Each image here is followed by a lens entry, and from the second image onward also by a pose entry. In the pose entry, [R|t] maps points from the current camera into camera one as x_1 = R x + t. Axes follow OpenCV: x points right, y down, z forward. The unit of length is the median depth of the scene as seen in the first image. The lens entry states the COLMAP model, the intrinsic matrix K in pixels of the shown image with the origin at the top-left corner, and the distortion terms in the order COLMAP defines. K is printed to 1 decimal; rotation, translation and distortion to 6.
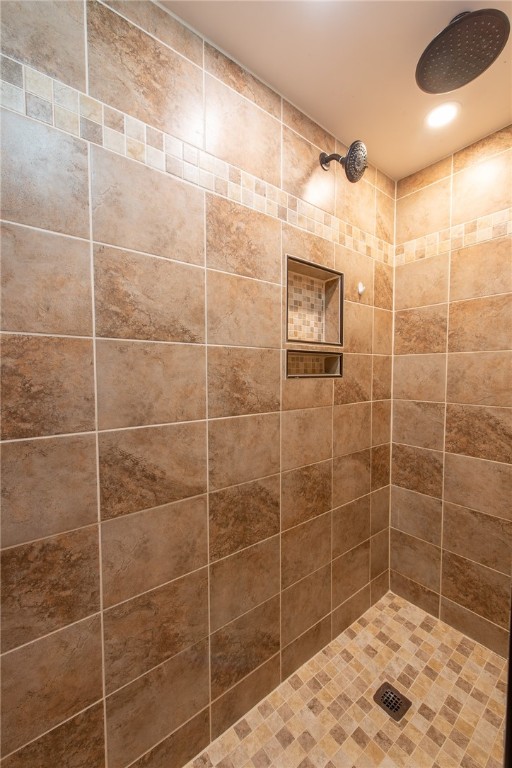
lens RADIAL K [[300.3, 0, 255.8], [0, 300.3, 383.8], [0, 0, 1]] dist [0.009903, -0.002619]
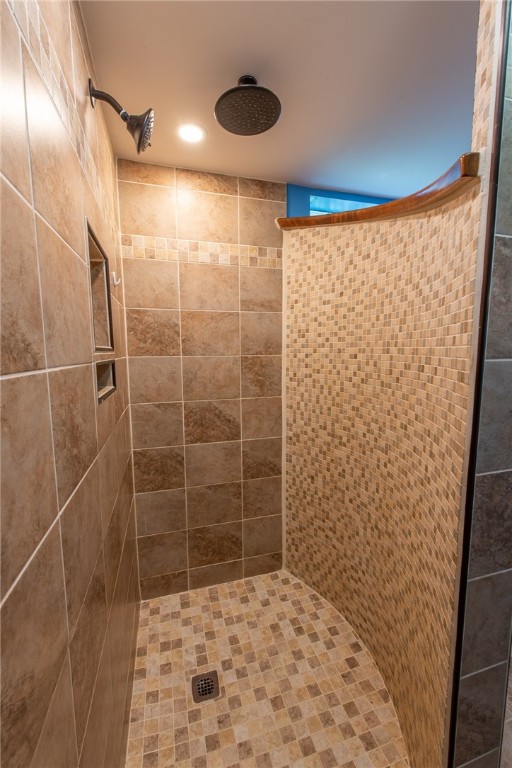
lens RADIAL K [[319.5, 0, 256.2], [0, 319.5, 384.9], [0, 0, 1]] dist [0.013647, -0.001338]
pose [[0.377531, -0.099143, 0.920674, -0.354807], [0.044017, 0.995049, 0.089102, -0.093277], [-0.924950, 0.006887, 0.380026, 0.318213]]
